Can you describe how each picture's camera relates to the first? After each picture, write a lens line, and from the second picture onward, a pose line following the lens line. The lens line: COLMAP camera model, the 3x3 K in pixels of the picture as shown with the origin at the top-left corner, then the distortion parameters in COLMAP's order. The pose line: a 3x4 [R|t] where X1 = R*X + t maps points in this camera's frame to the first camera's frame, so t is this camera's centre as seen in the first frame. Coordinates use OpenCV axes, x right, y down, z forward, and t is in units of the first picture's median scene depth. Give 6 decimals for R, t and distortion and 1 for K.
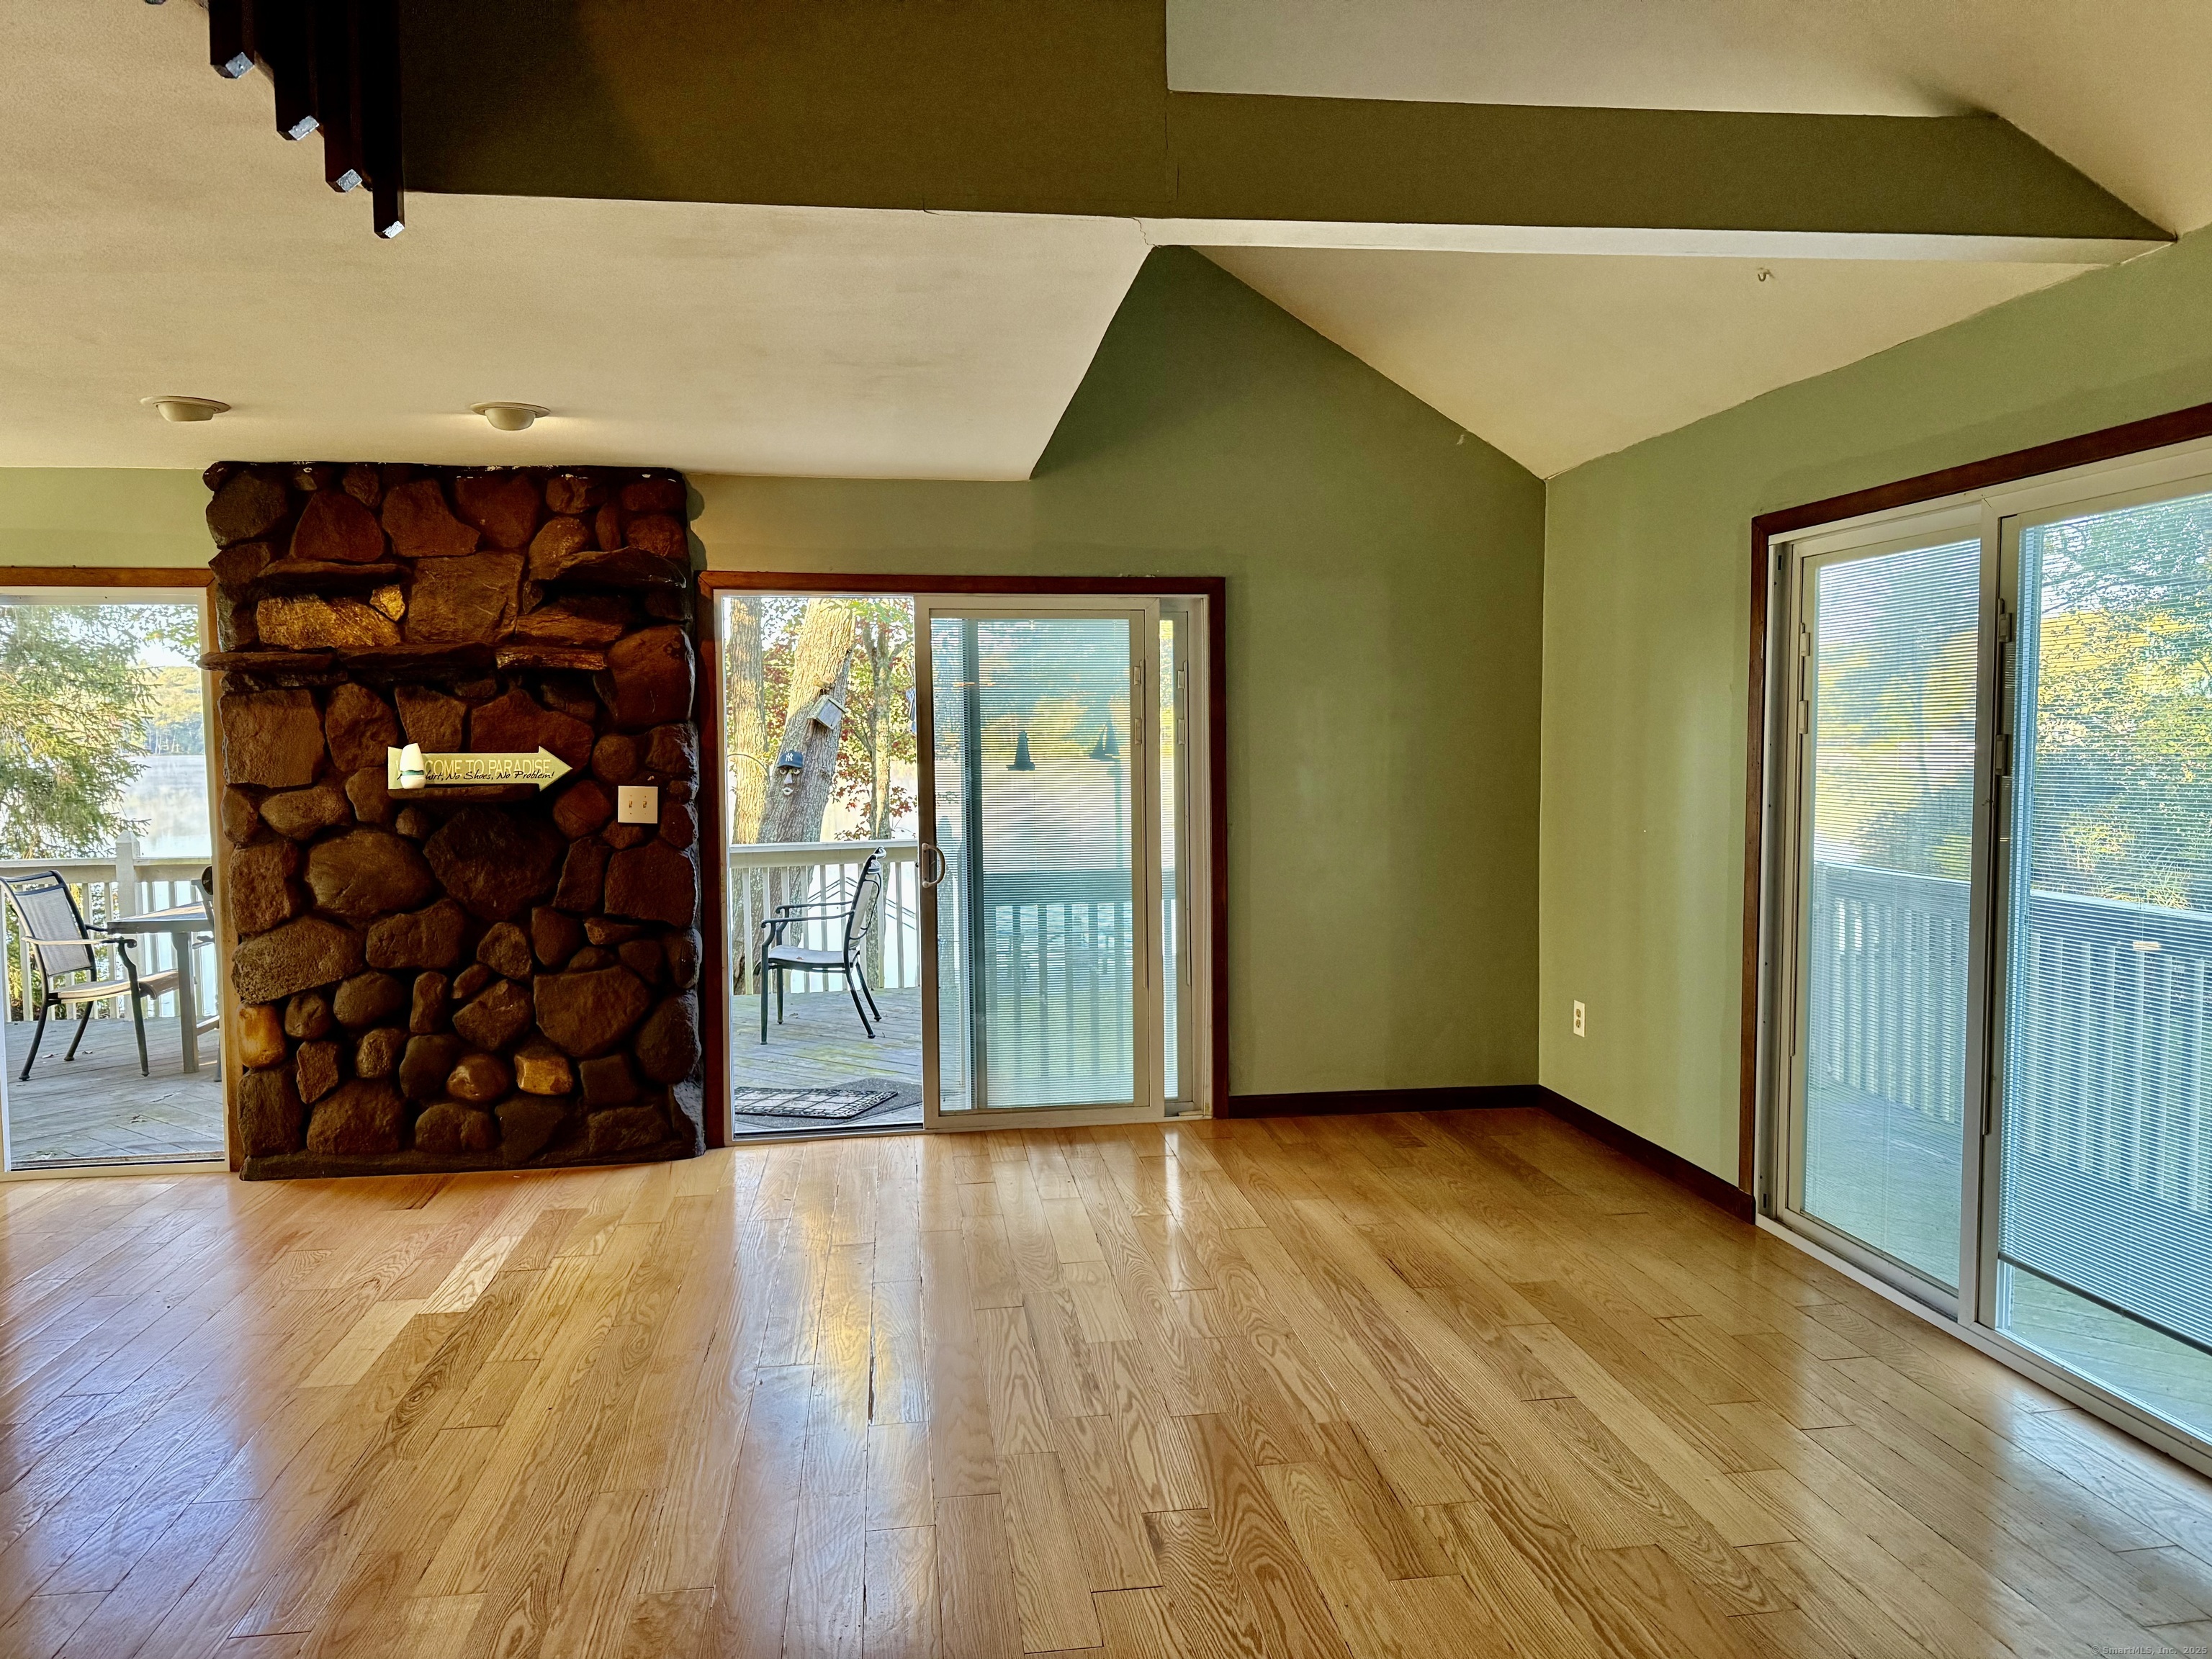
lens RADIAL K [[1548.8, 0, 1211.4], [0, 1548.8, 838.0], [0, 0, 1]] dist [0.063153, -0.061782]
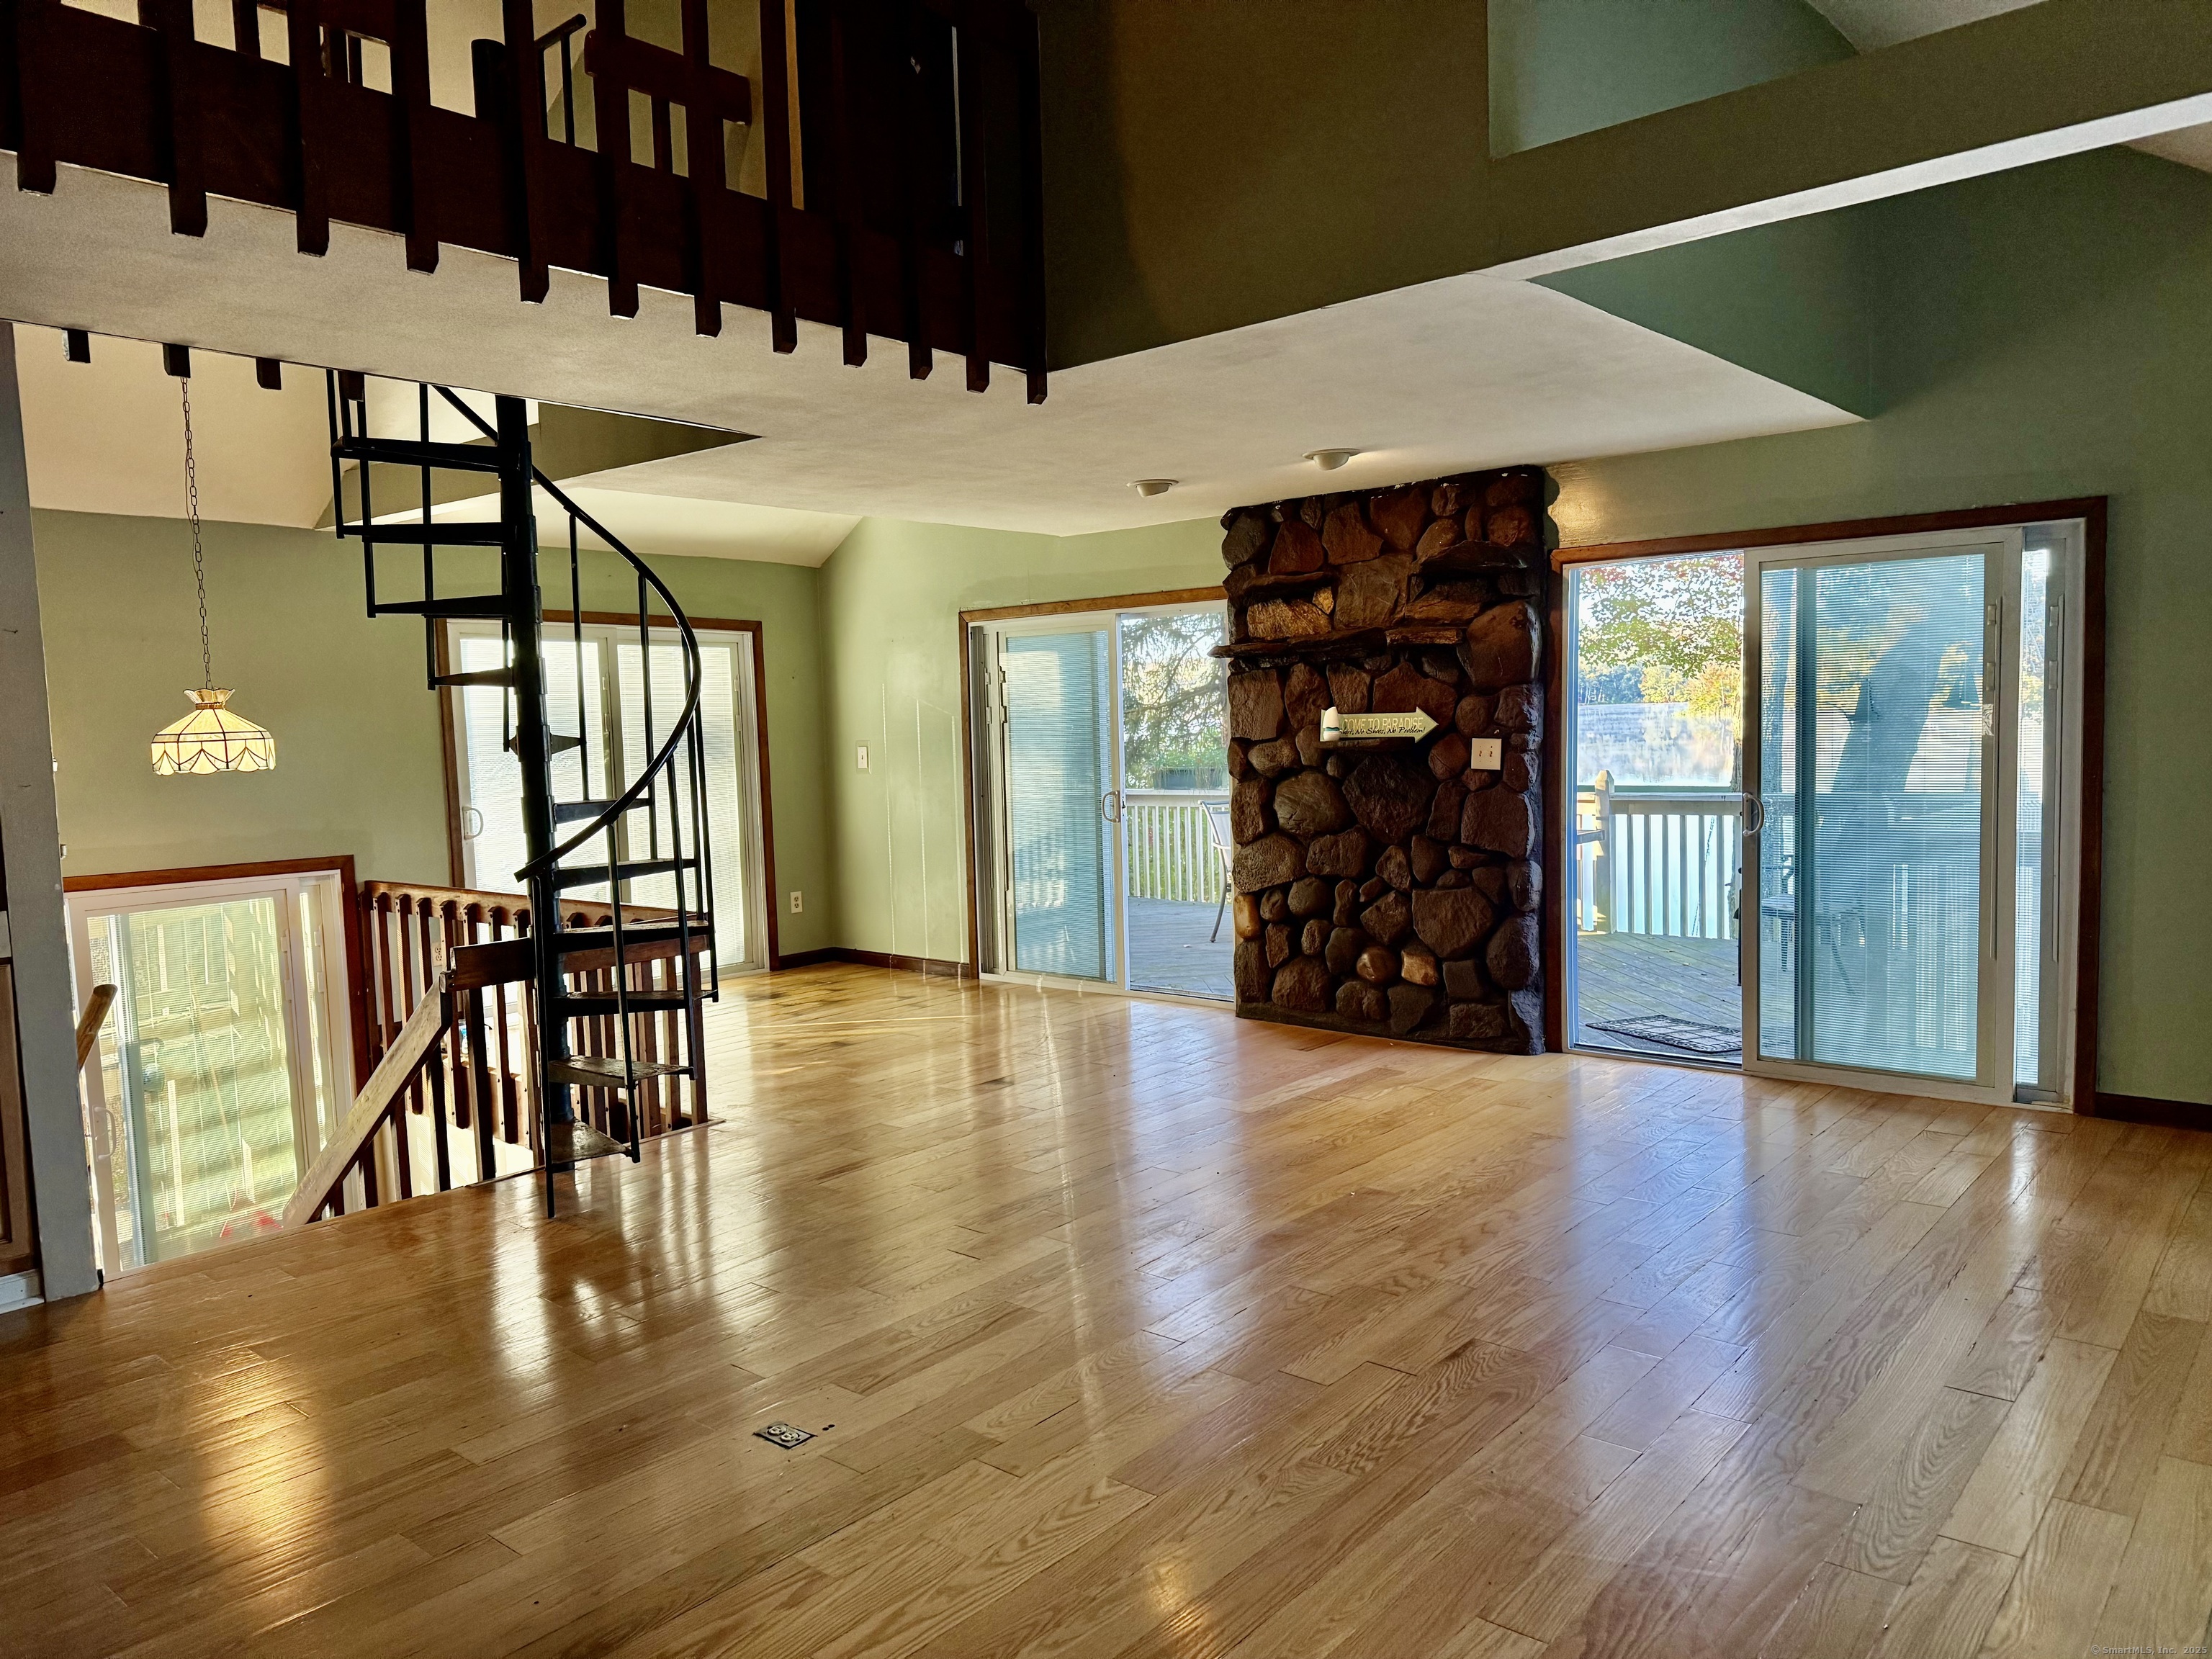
lens RADIAL K [[1548.8, 0, 1086.4], [0, 1548.8, 869.4], [0, 0, 1]] dist [0.063153, -0.061782]
pose [[0.645272, 0.065211, -0.761164, 0.352804], [-0.024472, 0.997603, 0.064722, -0.002982], [0.763561, -0.023136, 0.645322, -0.008222]]
